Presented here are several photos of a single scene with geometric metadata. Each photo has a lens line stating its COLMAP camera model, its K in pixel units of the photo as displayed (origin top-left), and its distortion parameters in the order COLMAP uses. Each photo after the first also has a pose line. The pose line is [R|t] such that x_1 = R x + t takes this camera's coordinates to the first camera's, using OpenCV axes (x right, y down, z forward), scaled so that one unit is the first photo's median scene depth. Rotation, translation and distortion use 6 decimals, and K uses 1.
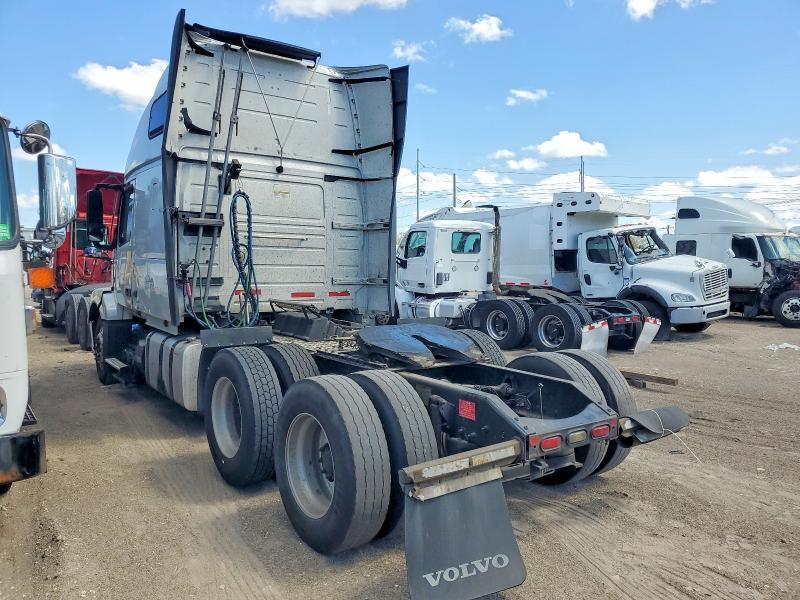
lens RADIAL K [[616.2, 0, 401.0], [0, 616.2, 299.3], [0, 0, 1]] dist [0.043017, -0.021575]
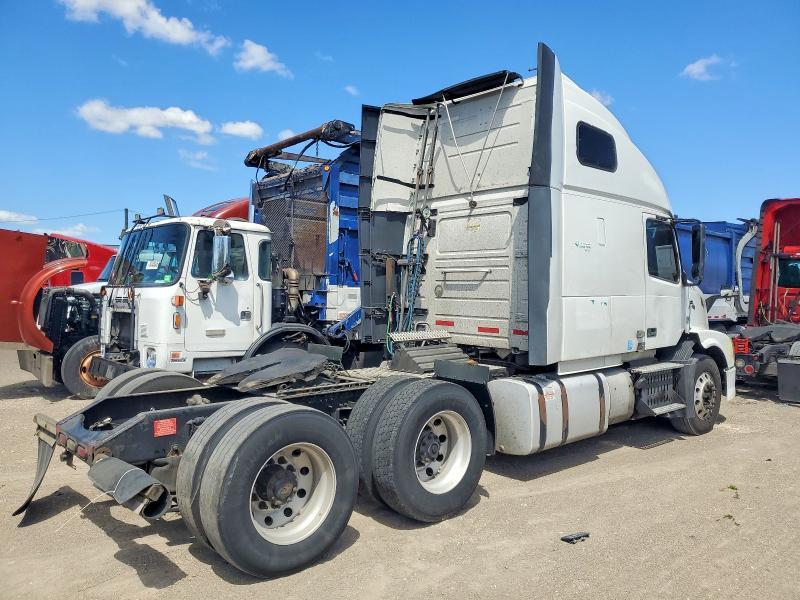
lens RADIAL K [[616.2, 0, 400.7], [0, 616.2, 297.4], [0, 0, 1]] dist [0.043017, -0.021575]
pose [[0.090673, -0.002253, -0.995878, 0.780138], [-0.066580, 0.997746, -0.008319, -0.040719], [0.993653, 0.067059, 0.090319, 0.782904]]
